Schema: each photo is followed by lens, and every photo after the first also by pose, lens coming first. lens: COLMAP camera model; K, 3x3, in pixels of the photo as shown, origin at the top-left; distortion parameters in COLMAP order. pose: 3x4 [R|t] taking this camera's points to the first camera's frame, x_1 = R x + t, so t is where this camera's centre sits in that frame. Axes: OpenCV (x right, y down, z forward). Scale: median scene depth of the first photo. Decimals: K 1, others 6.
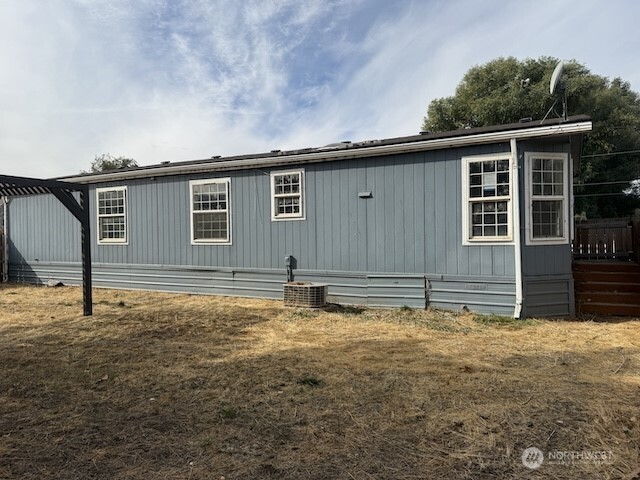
lens RADIAL K [[449.7, 0, 324.1], [0, 449.7, 239.5], [0, 0, 1]] dist [0.058668, -0.081933]
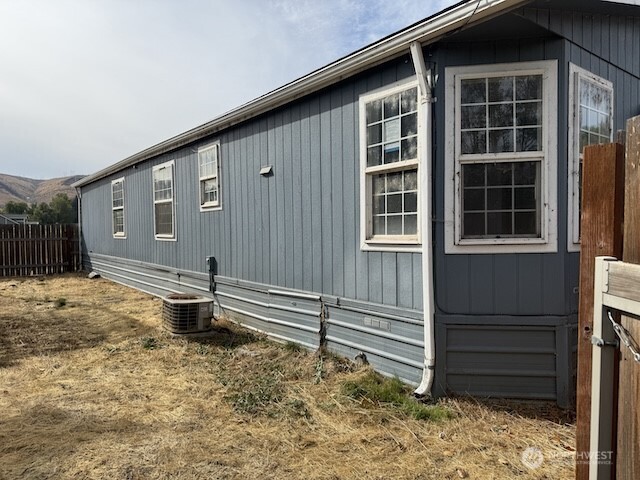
lens RADIAL K [[449.7, 0, 325.7], [0, 449.7, 241.6], [0, 0, 1]] dist [0.058668, -0.081933]
pose [[0.916241, 0.014770, -0.400355, 0.429498], [-0.006835, 0.999751, 0.021243, -0.008366], [0.400569, -0.016727, 0.916114, 0.393202]]
